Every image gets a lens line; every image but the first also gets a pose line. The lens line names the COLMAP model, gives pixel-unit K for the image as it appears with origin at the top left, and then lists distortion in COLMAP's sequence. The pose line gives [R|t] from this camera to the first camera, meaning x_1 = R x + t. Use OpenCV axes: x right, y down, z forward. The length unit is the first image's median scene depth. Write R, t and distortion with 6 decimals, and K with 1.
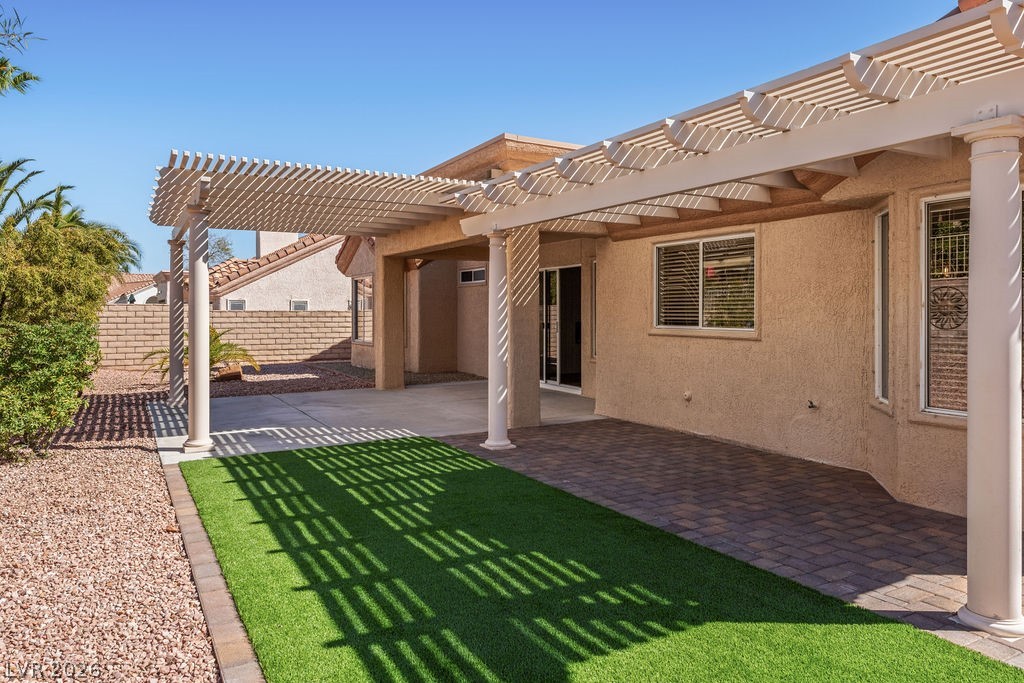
lens RADIAL K [[686.6, 0, 510.4], [0, 686.6, 317.7], [0, 0, 1]] dist [-0.001983, -0.000419]
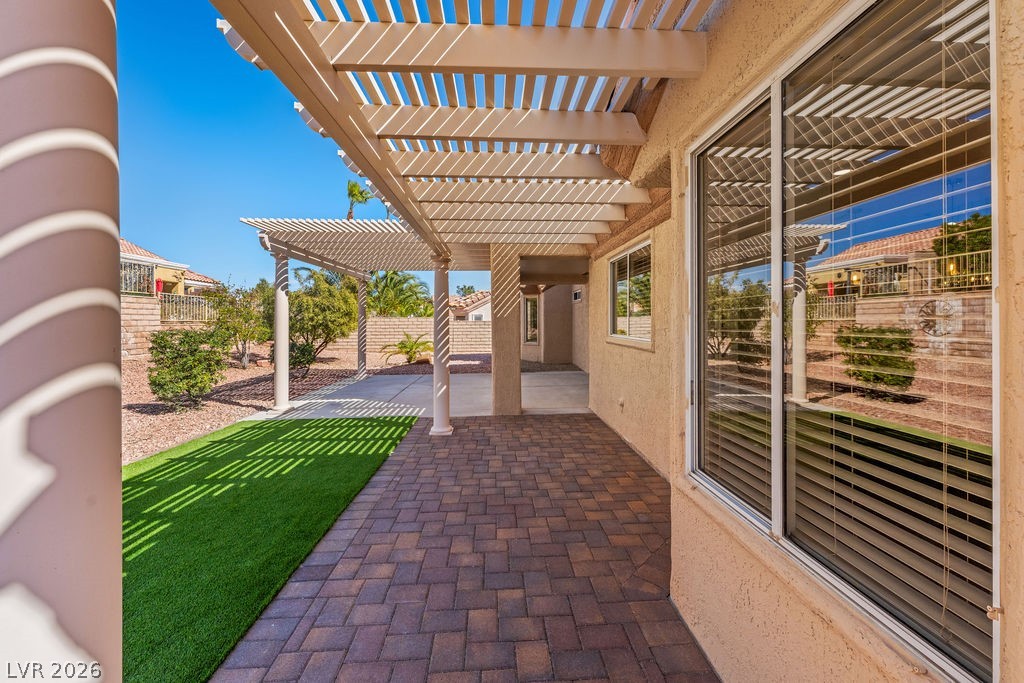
lens RADIAL K [[415.6, 0, 518.3], [0, 415.6, 320.8], [0, 0, 1]] dist [-0.000573, 0.000051]
pose [[0.896008, -0.003349, -0.444026, 0.563971], [-0.000765, 0.999958, -0.009085, -0.005205], [0.444038, 0.008479, 0.895968, 0.513606]]
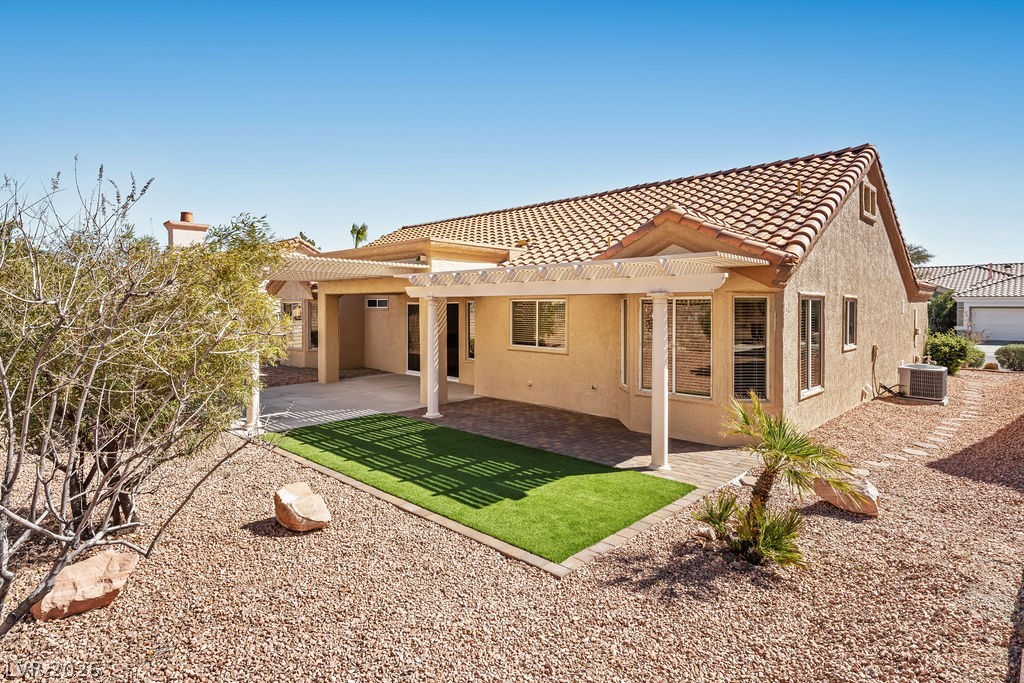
lens RADIAL K [[540.5, 0, 510.6], [0, 540.5, 311.9], [0, 0, 1]] dist [0.001242, 0.000138]
pose [[0.958284, -0.000146, 0.285817, -0.297838], [-0.000322, 0.999999, 0.001589, -0.116544], [-0.285817, -0.001615, 0.958283, -0.547914]]
